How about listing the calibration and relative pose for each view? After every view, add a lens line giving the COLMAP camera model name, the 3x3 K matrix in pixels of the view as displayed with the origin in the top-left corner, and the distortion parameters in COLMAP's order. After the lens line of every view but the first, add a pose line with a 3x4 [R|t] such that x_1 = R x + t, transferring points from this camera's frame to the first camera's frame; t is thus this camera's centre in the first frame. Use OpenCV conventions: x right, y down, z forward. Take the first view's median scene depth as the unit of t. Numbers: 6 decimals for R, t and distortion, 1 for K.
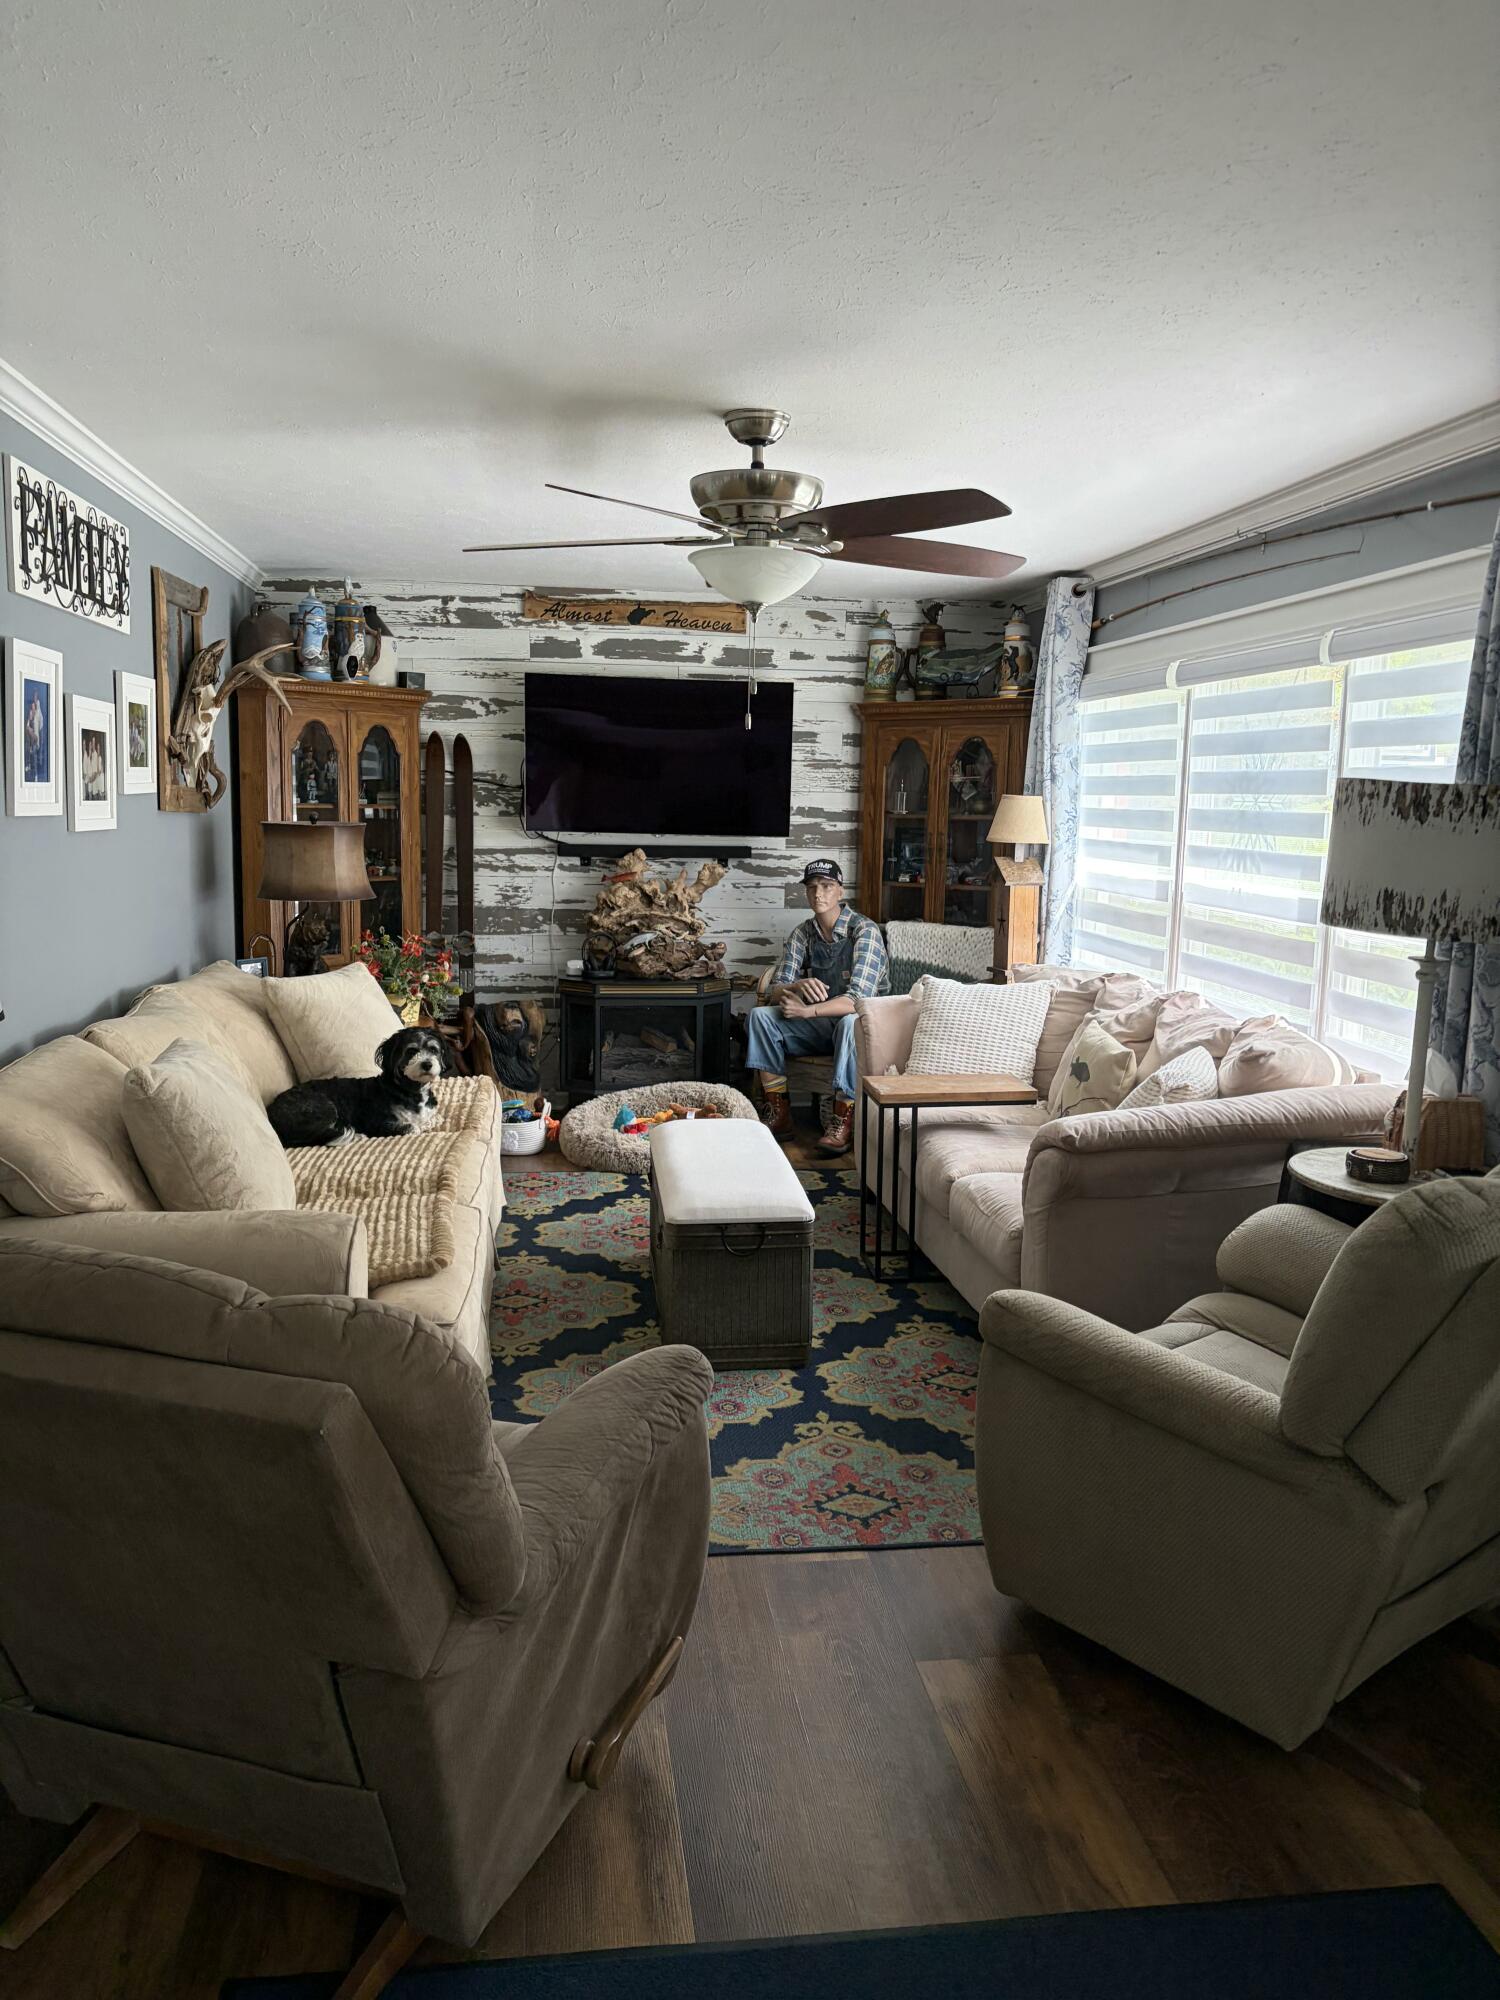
lens RADIAL K [[1494.8, 0, 744.1], [0, 1494.8, 985.9], [0, 0, 1]] dist [0.004468, -0.009669]
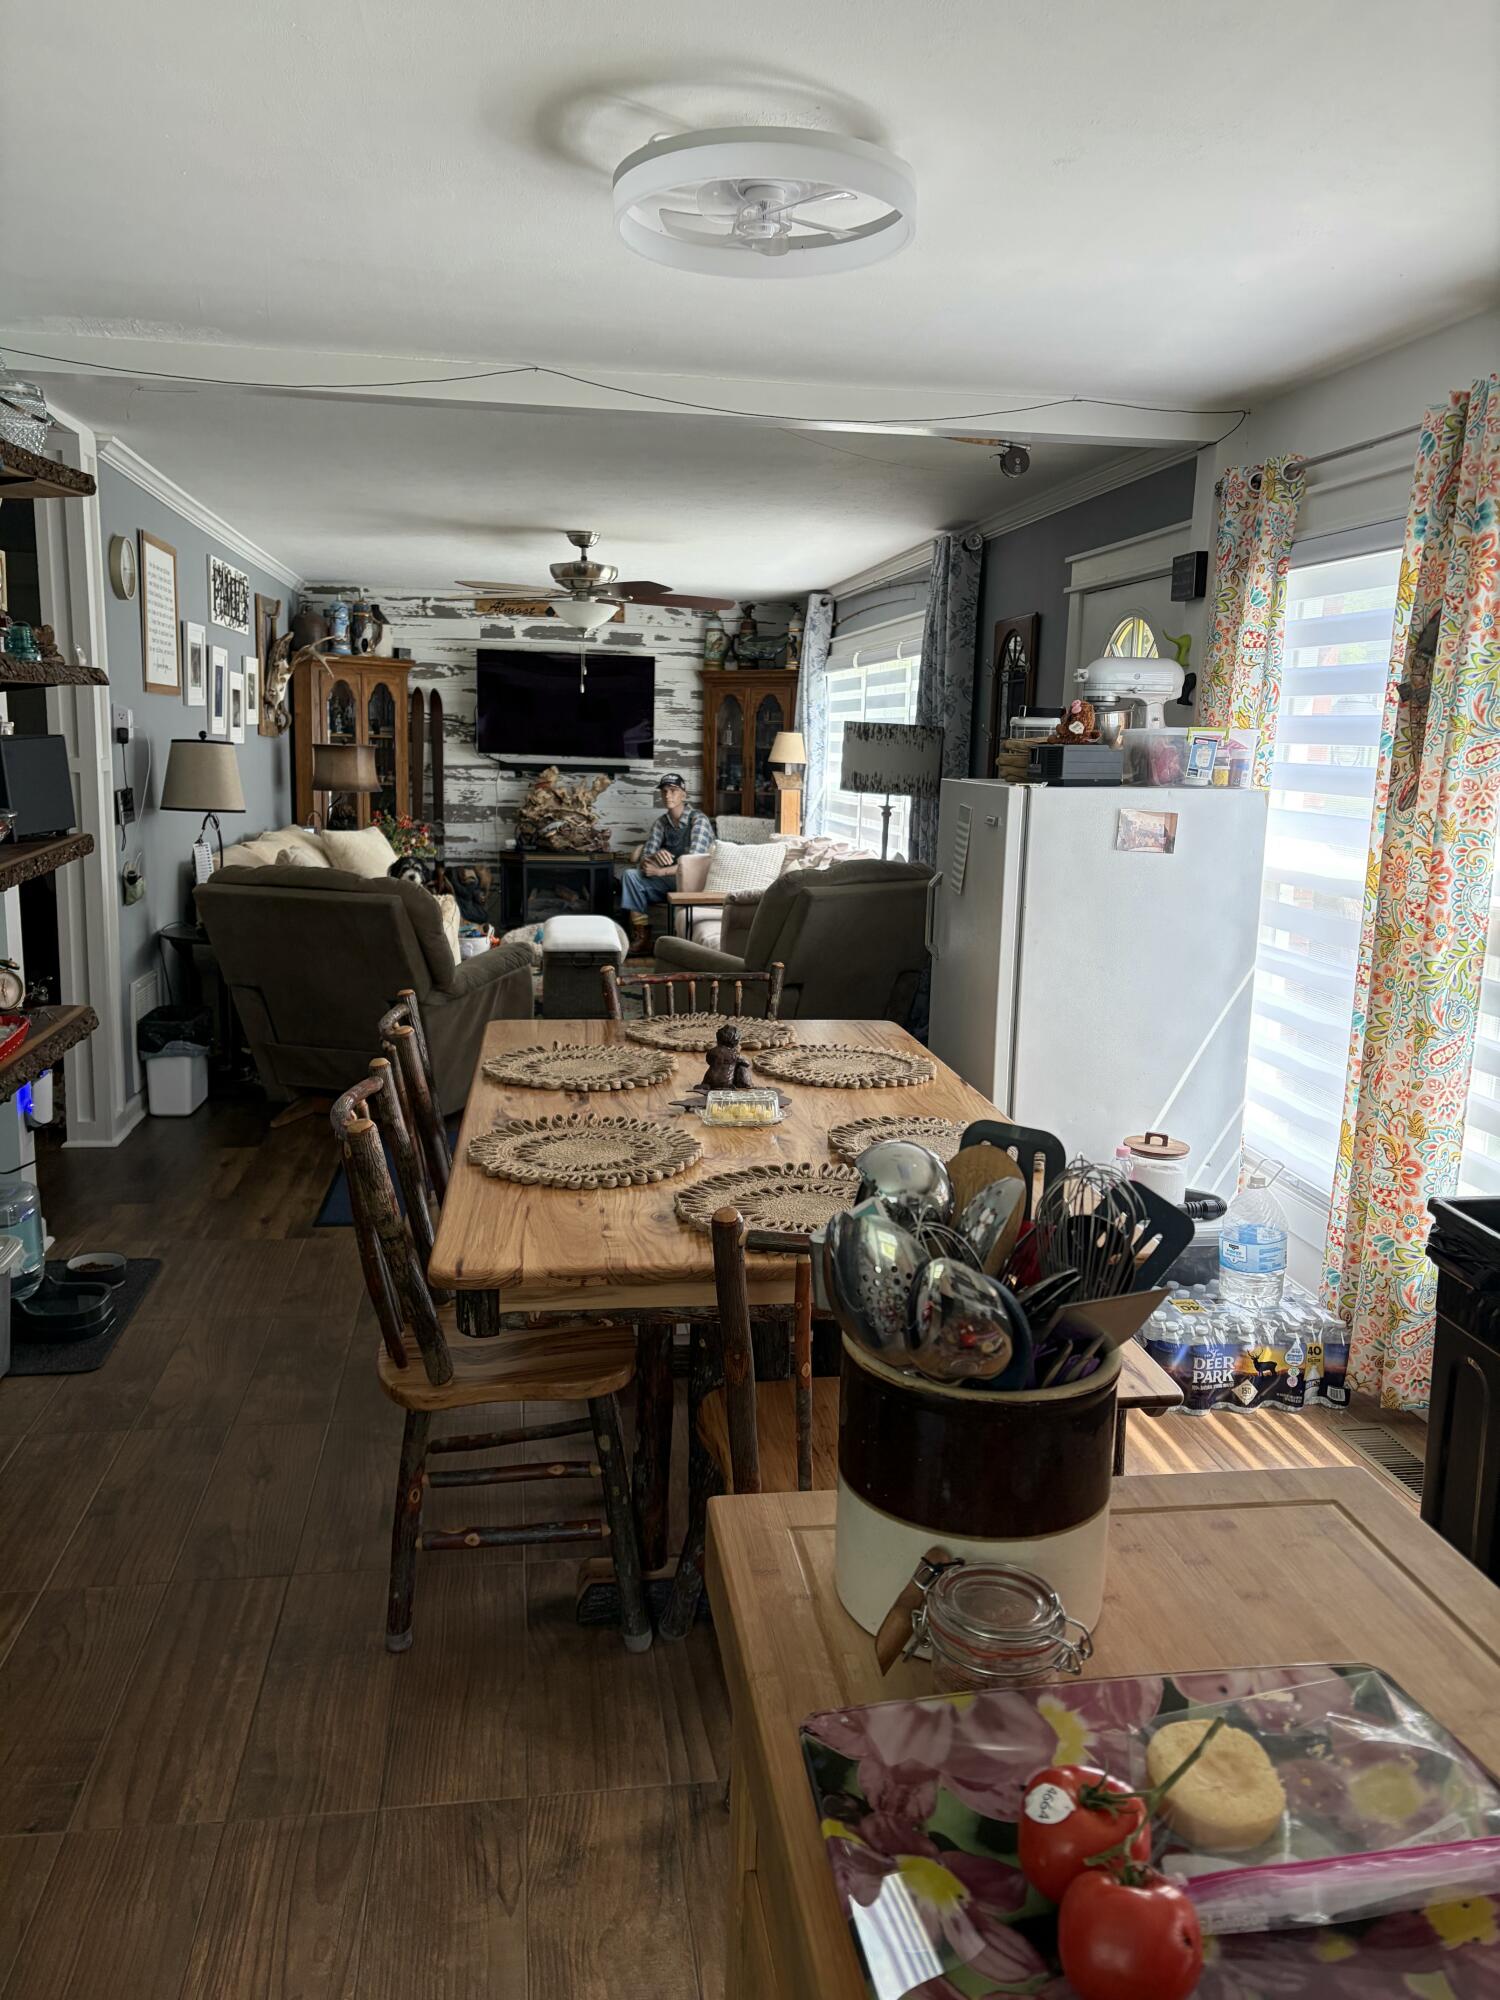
lens RADIAL K [[1494.8, 0, 756.8], [0, 1494.8, 1011.3], [0, 0, 1]] dist [0.004468, -0.009669]
pose [[0.999738, 0.005738, 0.022161, 0.108749], [-0.006901, 0.998582, 0.052784, 0.078646], [-0.021826, -0.052923, 0.998360, -0.555902]]
